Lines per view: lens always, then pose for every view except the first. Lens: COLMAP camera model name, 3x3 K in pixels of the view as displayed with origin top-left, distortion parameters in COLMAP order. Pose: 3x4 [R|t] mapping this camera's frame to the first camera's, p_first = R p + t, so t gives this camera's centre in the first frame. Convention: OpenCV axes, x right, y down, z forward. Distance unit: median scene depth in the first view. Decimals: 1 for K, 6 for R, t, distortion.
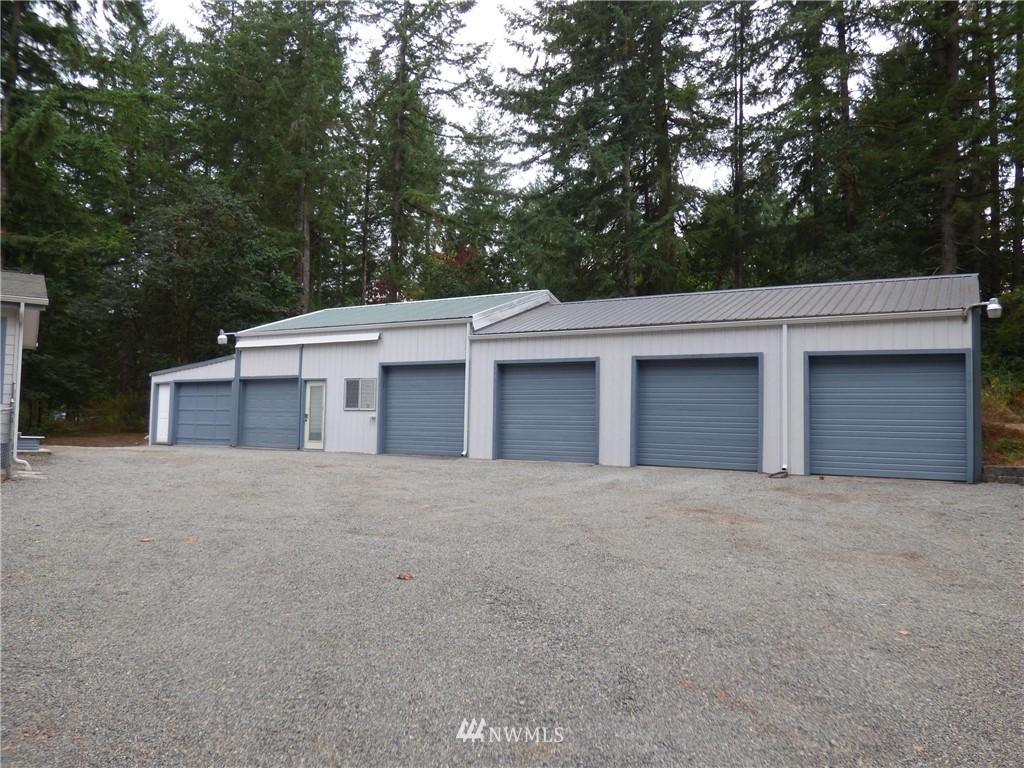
lens RADIAL K [[747.4, 0, 512.0], [0, 747.4, 384.0], [0, 0, 1]] dist [-0.000333, -0.000133]
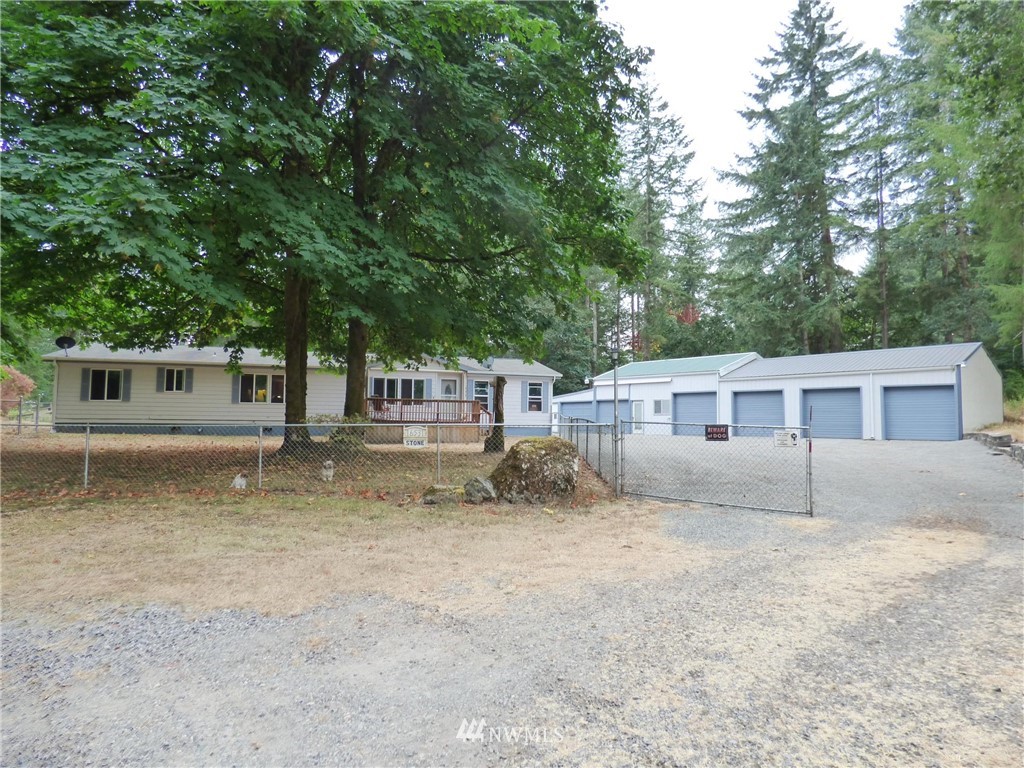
lens RADIAL K [[600.1, 0, 512.0], [0, 600.1, 384.0], [0, 0, 1]] dist [-0.036610, -0.000672]
pose [[0.947543, -0.030259, -0.318194, -0.063462], [0.023955, 0.999432, -0.023707, -0.020209], [0.318731, 0.014841, 0.947729, -0.706061]]
